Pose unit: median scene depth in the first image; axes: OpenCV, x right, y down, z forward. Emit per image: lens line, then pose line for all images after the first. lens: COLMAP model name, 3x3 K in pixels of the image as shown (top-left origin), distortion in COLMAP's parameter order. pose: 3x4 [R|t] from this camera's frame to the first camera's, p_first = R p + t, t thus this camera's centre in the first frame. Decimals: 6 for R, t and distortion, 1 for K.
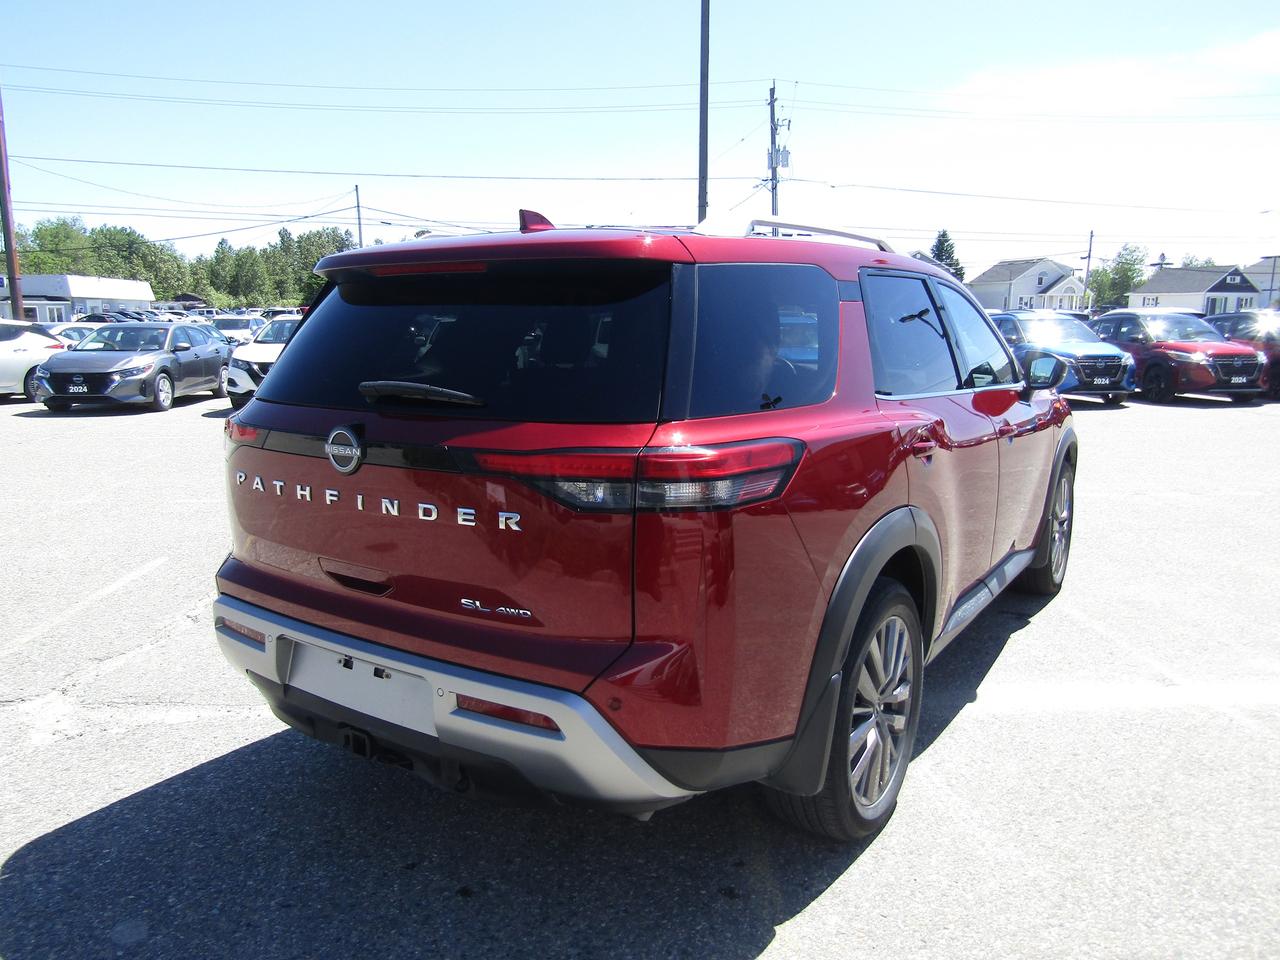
lens RADIAL K [[905.0, 0, 637.7], [0, 905.0, 479.7], [0, 0, 1]] dist [-0.007294, 0.008779]
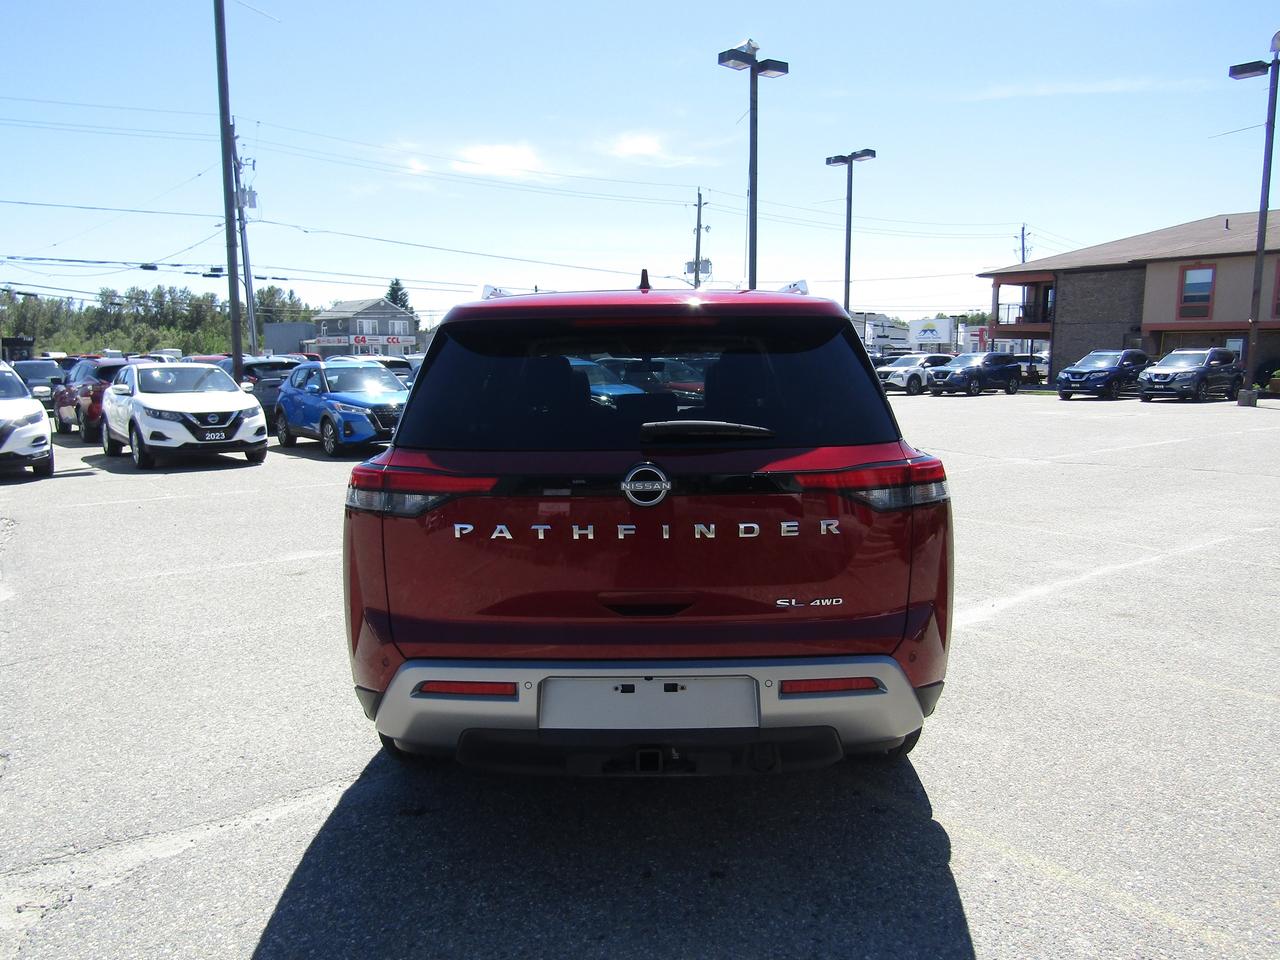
lens RADIAL K [[905.0, 0, 639.6], [0, 905.0, 481.0], [0, 0, 1]] dist [-0.007294, 0.008779]
pose [[0.839767, -0.079641, 0.537074, -0.894472], [0.105535, 0.994260, -0.017578, -0.019622], [-0.532591, 0.071442, 0.843352, 0.081553]]
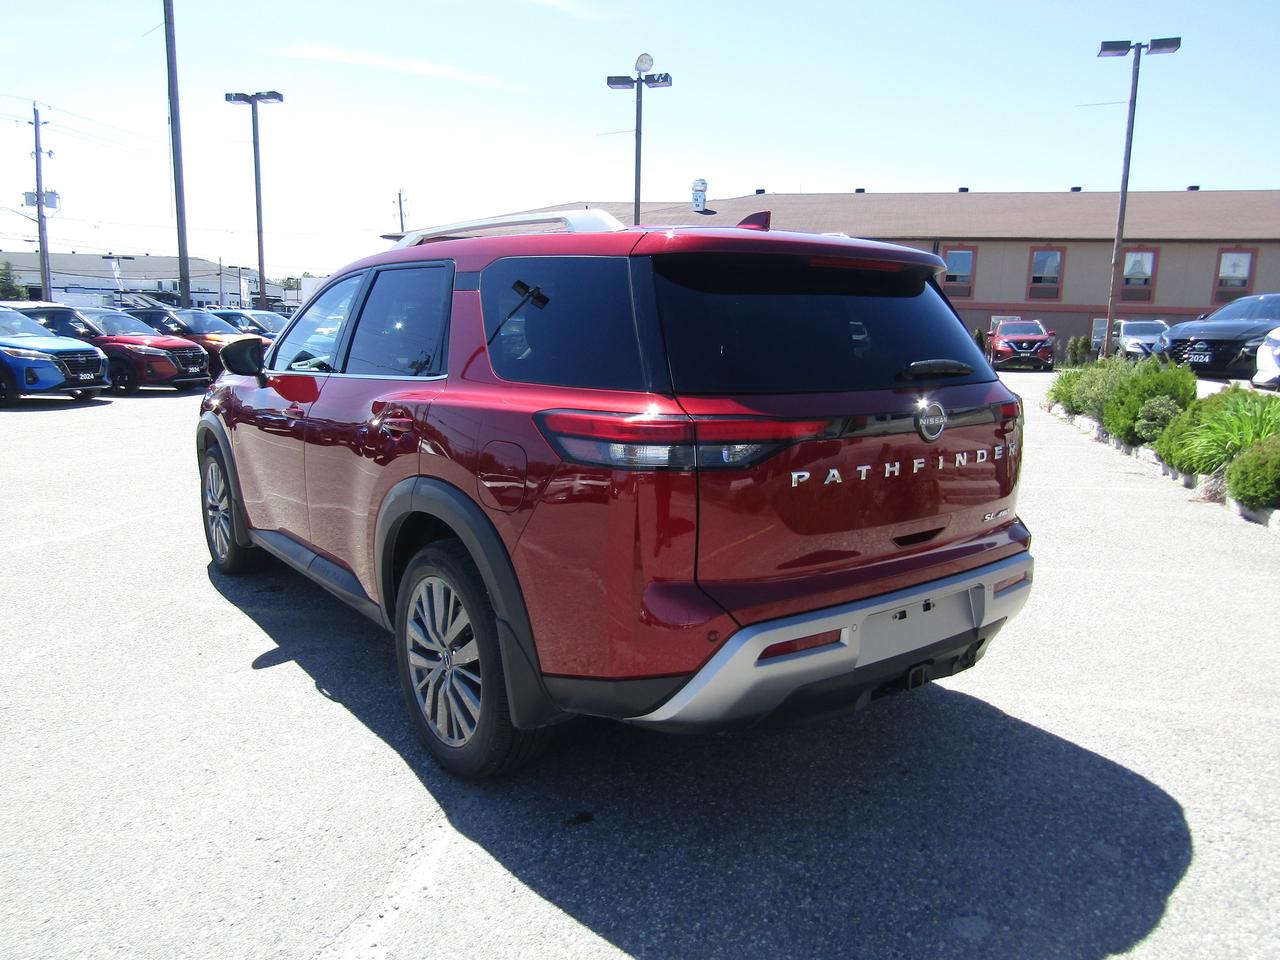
lens RADIAL K [[905.0, 0, 628.8], [0, 905.0, 480.9], [0, 0, 1]] dist [-0.007294, 0.008779]
pose [[0.327124, -0.157195, 0.931815, -1.509290], [0.151768, 0.982006, 0.112383, -0.143298], [-0.932715, 0.104657, 0.345095, 0.946864]]
